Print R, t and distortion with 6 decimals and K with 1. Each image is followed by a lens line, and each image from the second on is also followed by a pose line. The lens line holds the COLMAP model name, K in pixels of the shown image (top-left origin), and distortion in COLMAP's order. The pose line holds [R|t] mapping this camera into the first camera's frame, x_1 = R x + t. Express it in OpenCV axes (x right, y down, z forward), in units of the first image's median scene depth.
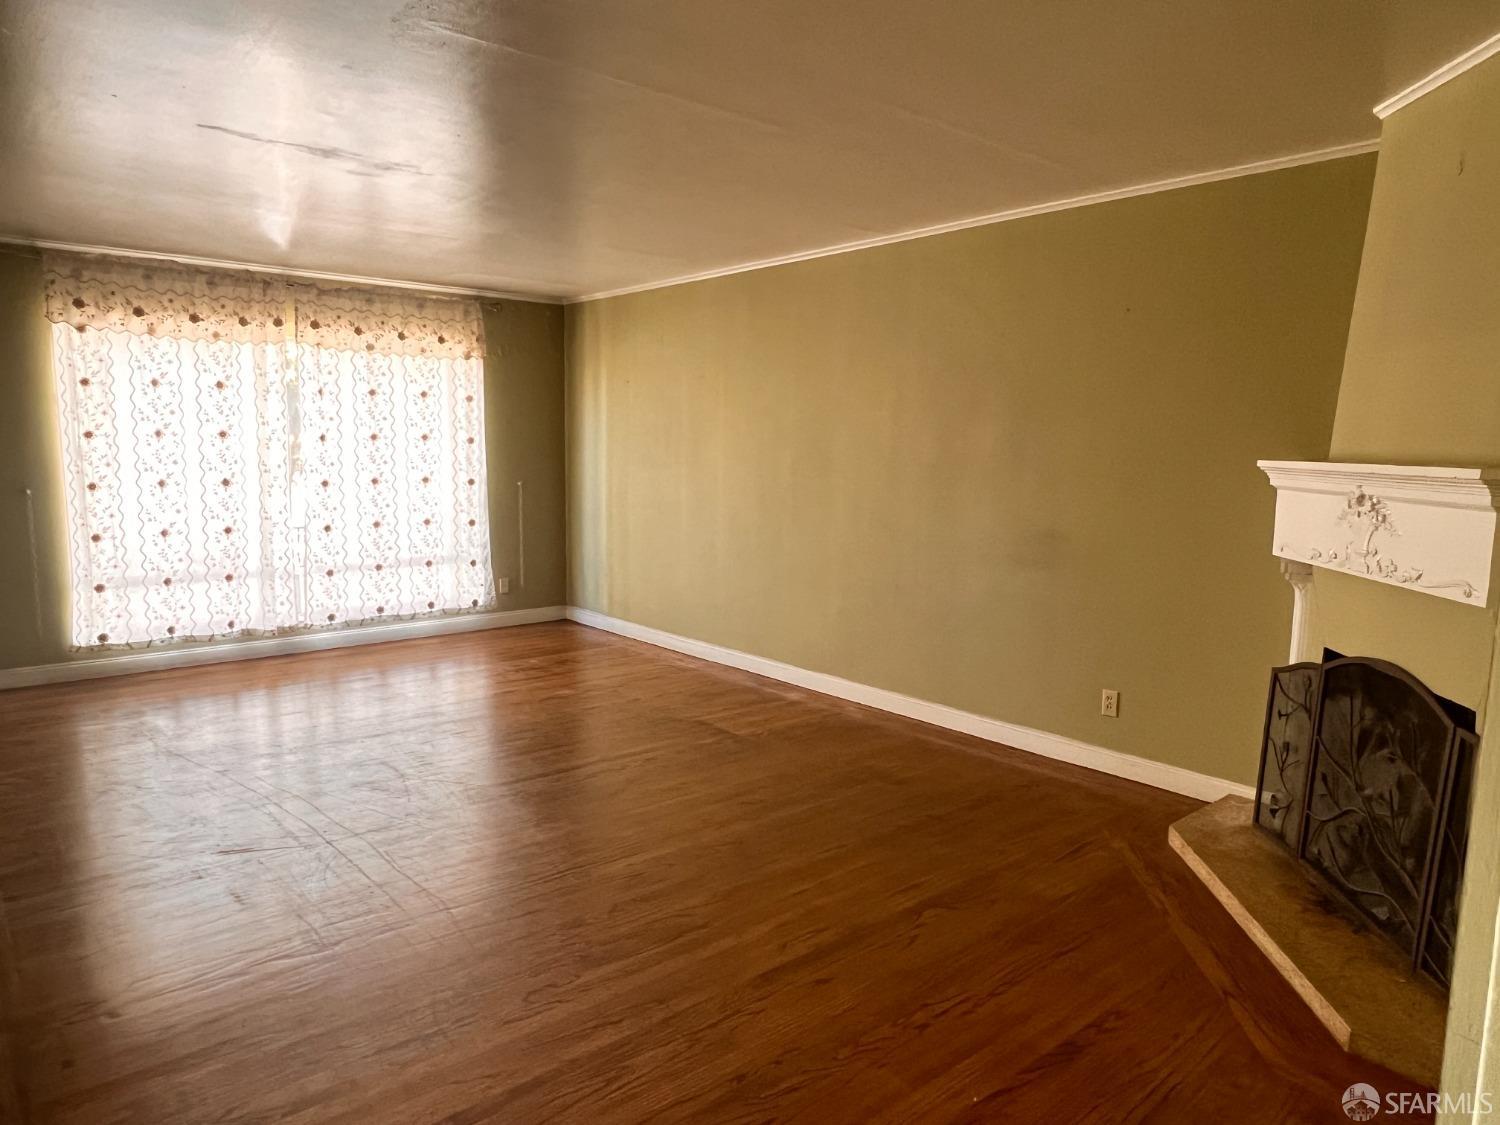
lens RADIAL K [[1030.1, 0, 750.0], [0, 1030.1, 562.5], [0, 0, 1]] dist [0.001854, 0.000511]
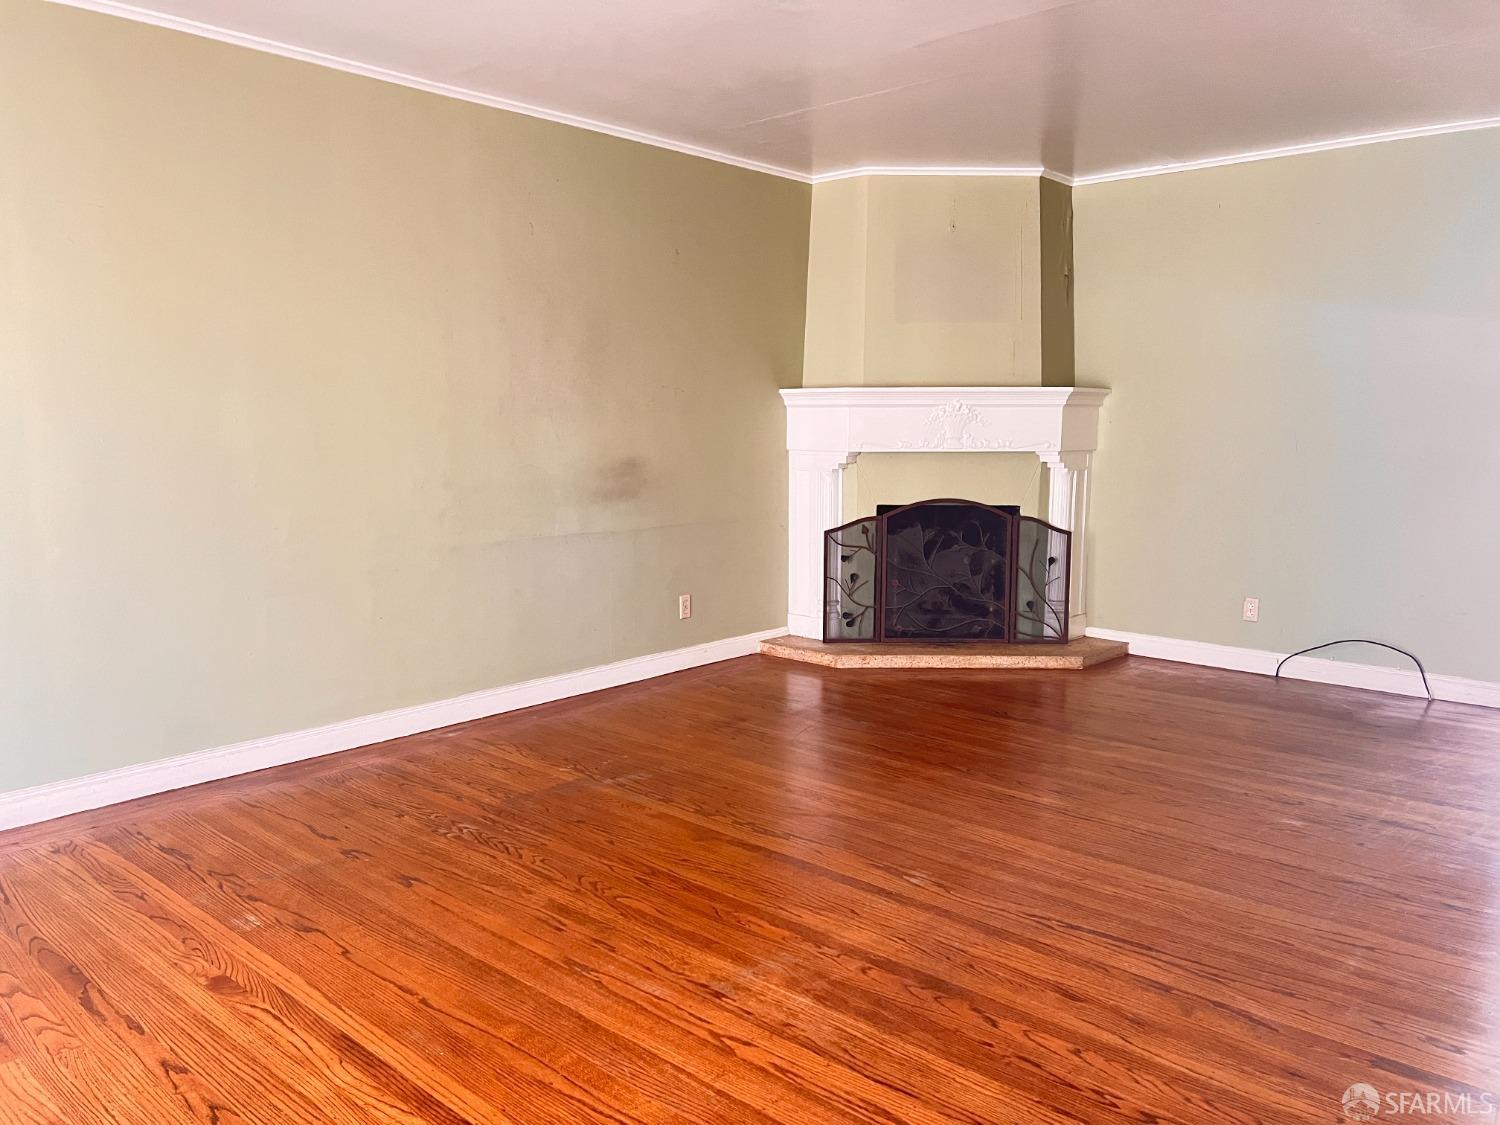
lens RADIAL K [[1125.8, 0, 751.3], [0, 1125.8, 581.6], [0, 0, 1]] dist [0.044410, -0.000878]
pose [[-0.104862, -0.186832, 0.976779, -1.064139], [0.116246, 0.973158, 0.198619, -0.159136], [-0.987669, 0.134374, -0.080329, 1.236700]]
